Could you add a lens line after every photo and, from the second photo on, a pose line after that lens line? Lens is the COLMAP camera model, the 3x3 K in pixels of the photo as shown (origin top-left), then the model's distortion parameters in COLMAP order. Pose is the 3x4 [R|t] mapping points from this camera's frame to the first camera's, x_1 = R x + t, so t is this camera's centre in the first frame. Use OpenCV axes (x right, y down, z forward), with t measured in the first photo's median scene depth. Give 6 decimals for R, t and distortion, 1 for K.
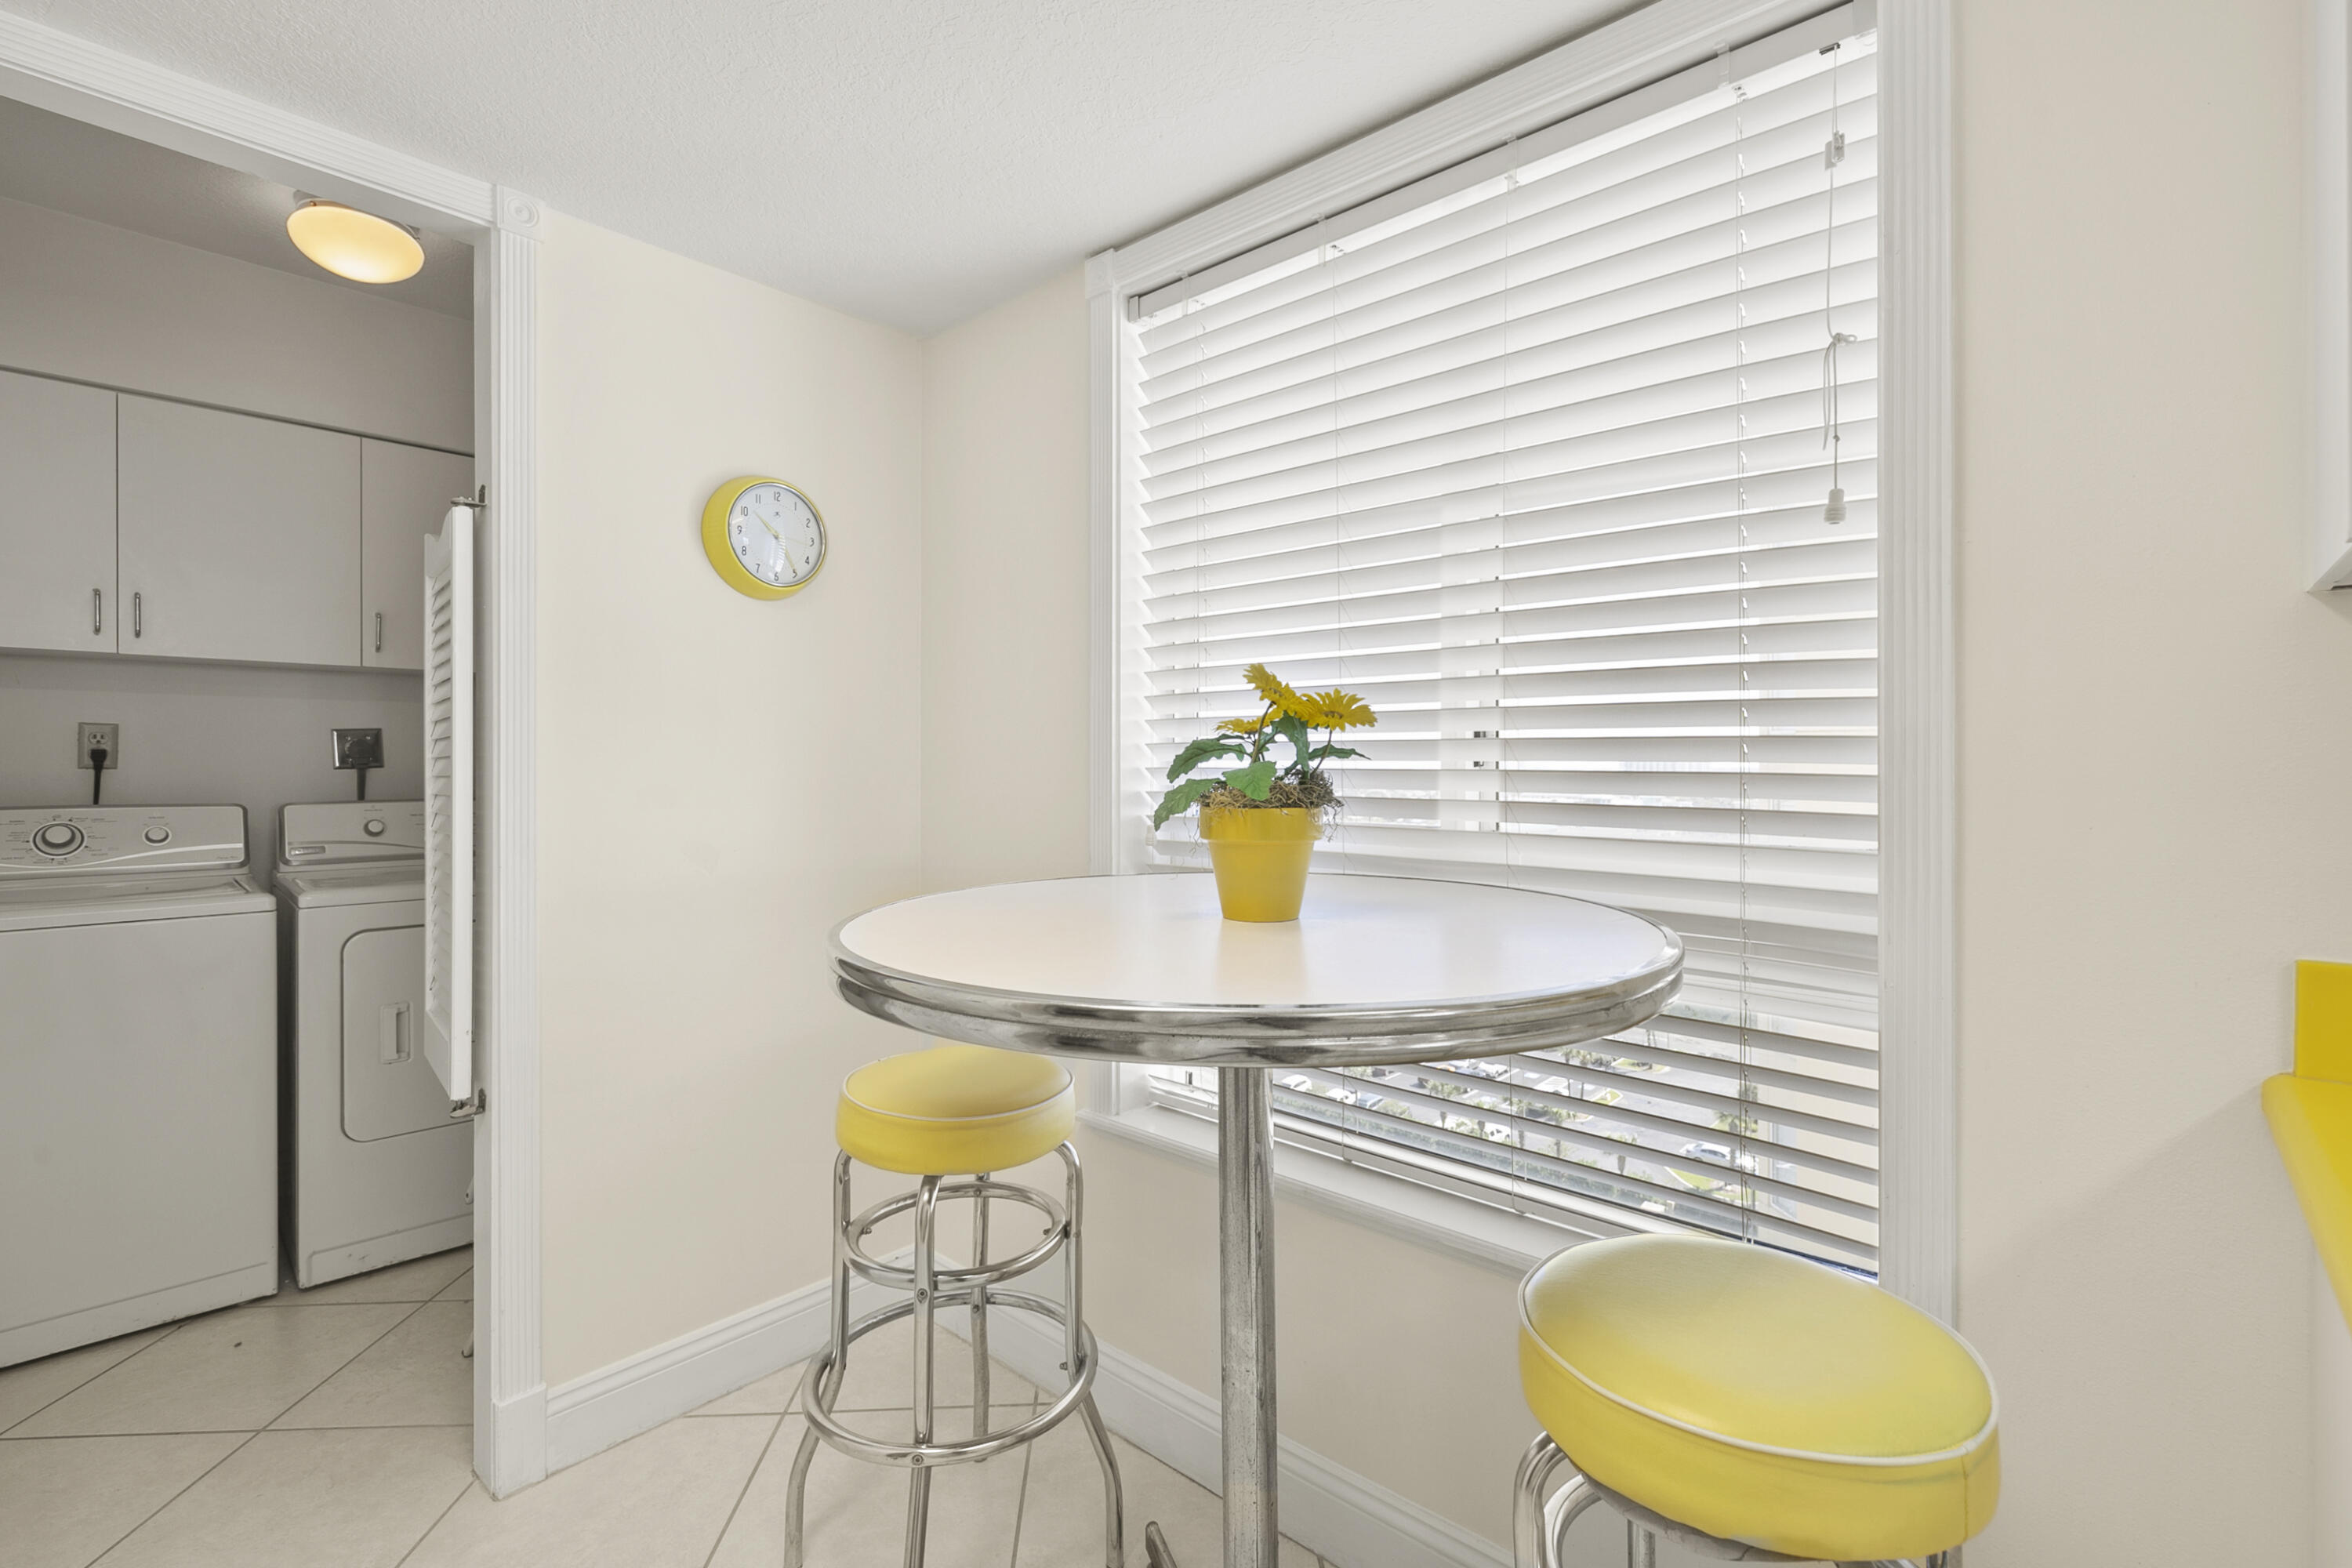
lens RADIAL K [[1070.3, 0, 1194.3], [0, 1070.3, 777.6], [0, 0, 1]] dist [0.009488, -0.004530]
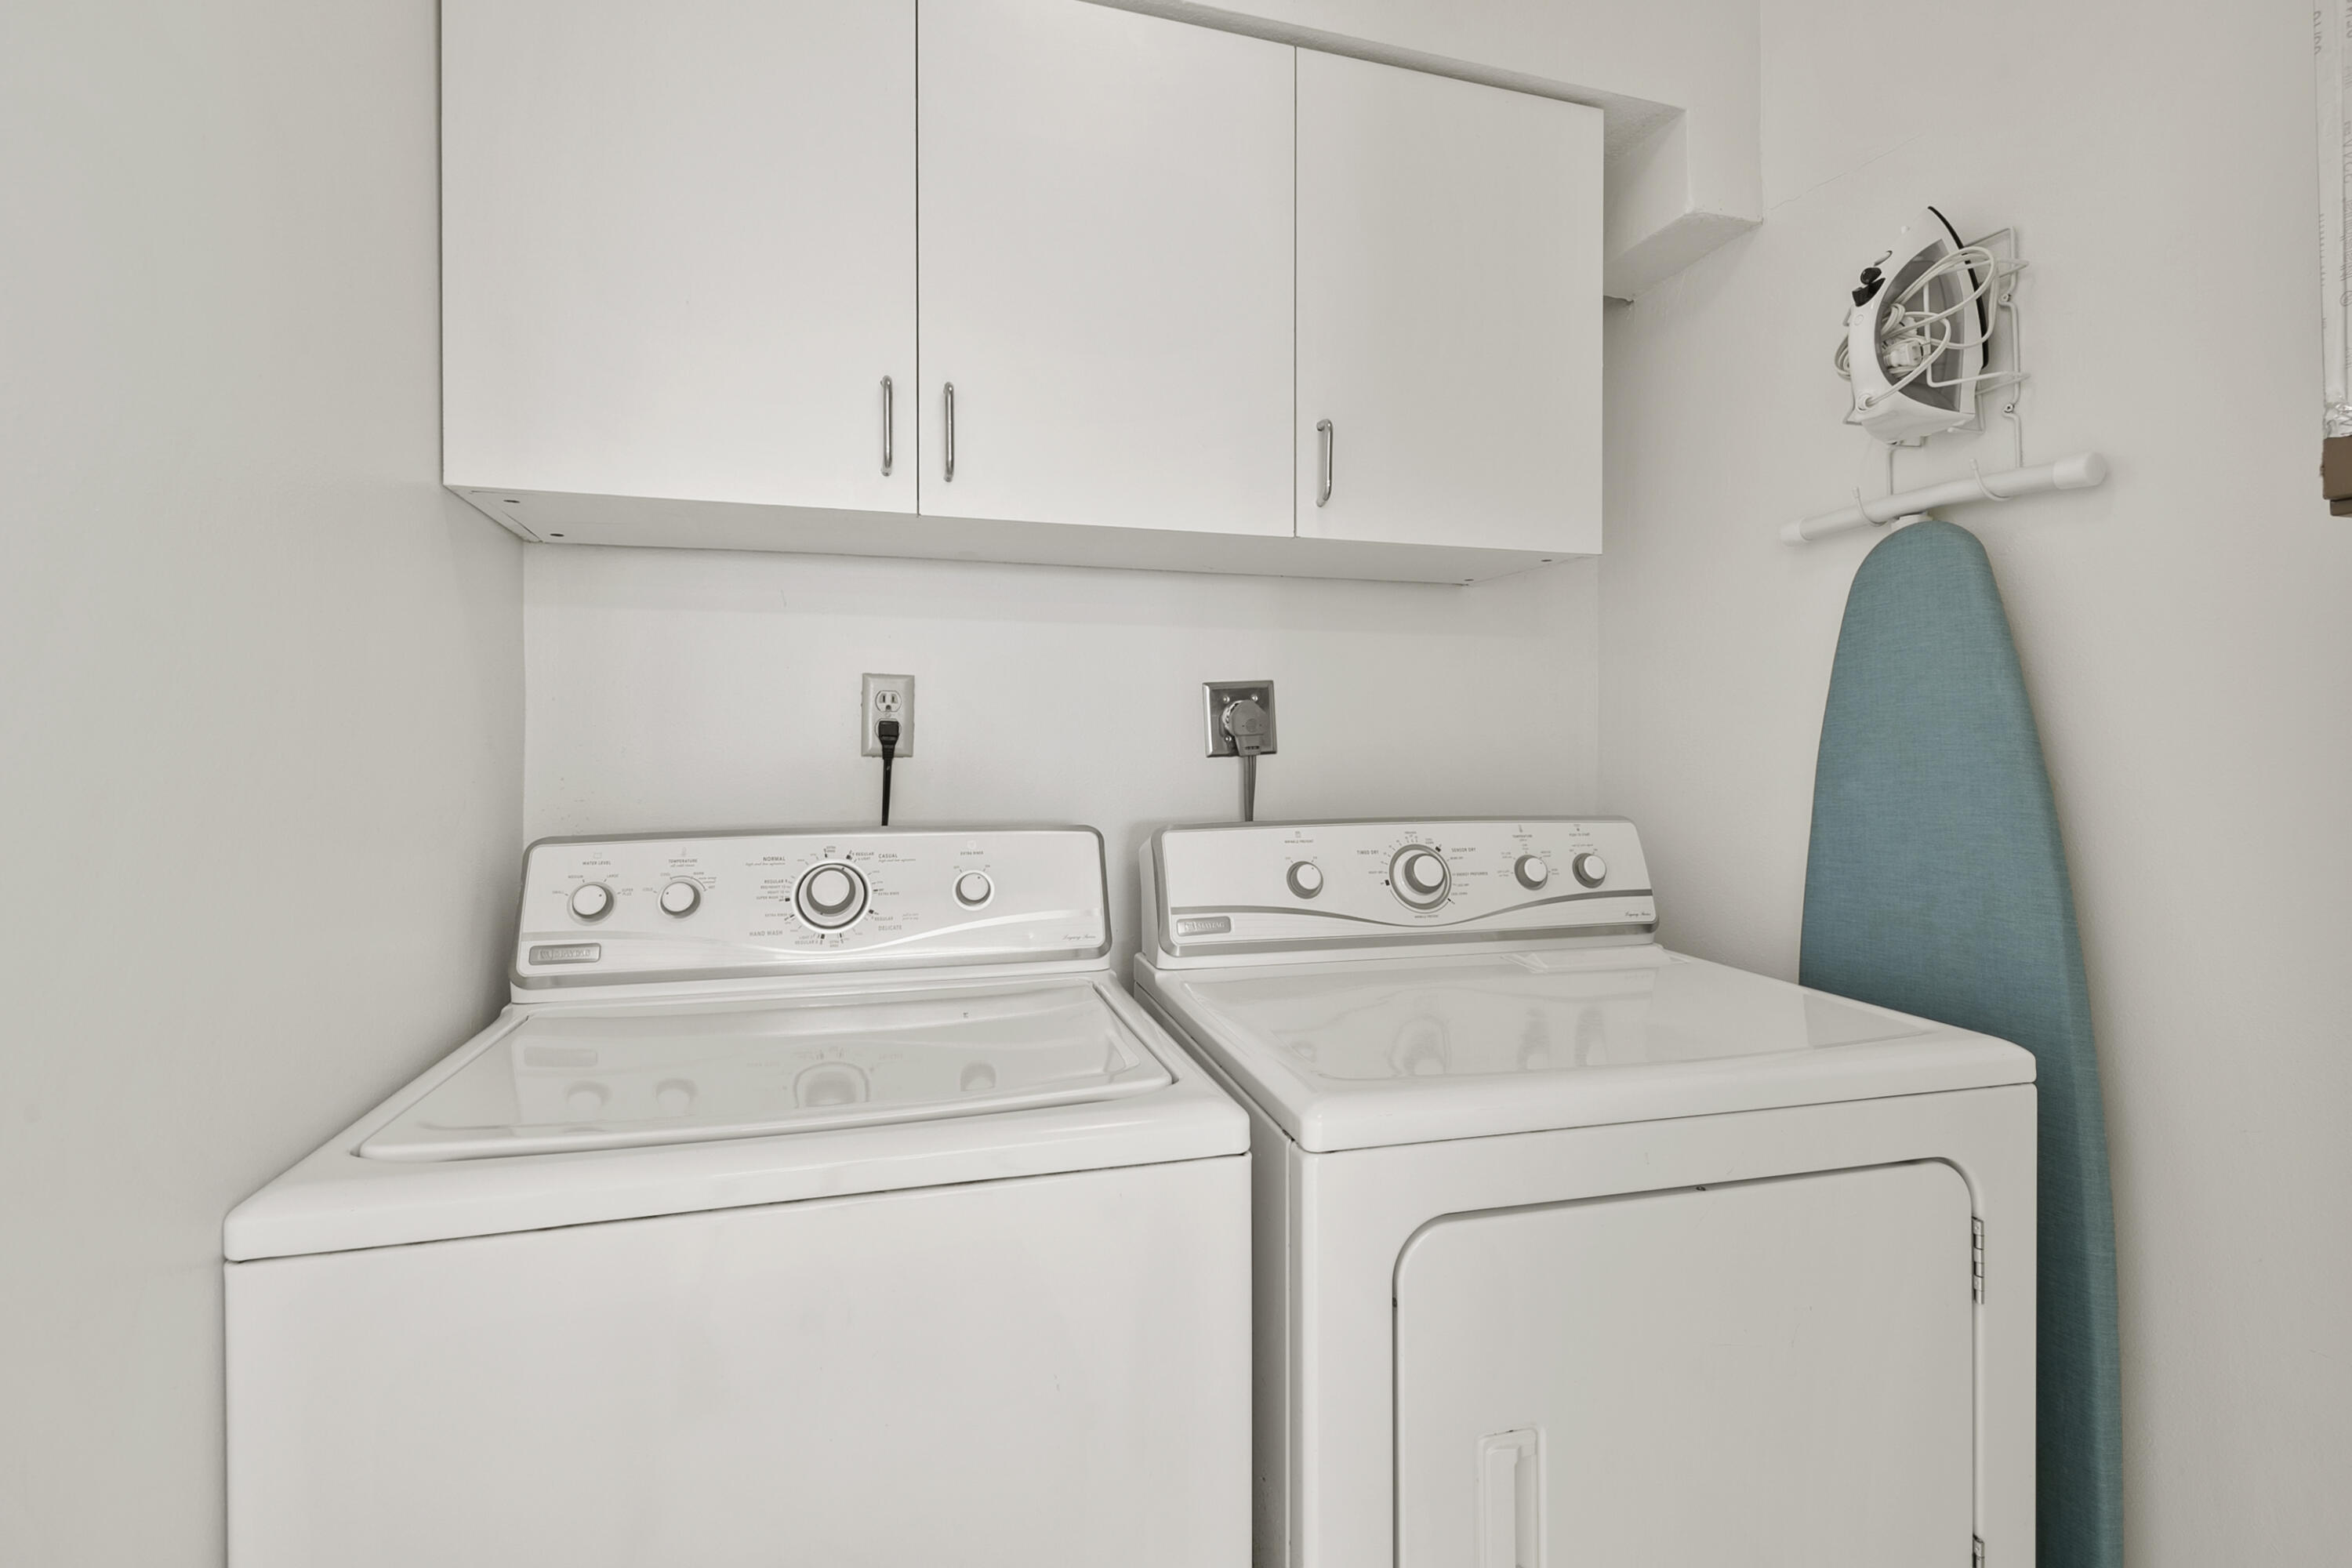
lens RADIAL K [[1070.3, 0, 1178.5], [0, 1070.3, 774.2], [0, 0, 1]] dist [0.009488, -0.004530]
pose [[0.864784, 0.006275, -0.502106, -0.618836], [-0.002803, 0.999967, 0.007670, -0.003950], [0.502137, -0.005226, 0.864772, 0.604169]]
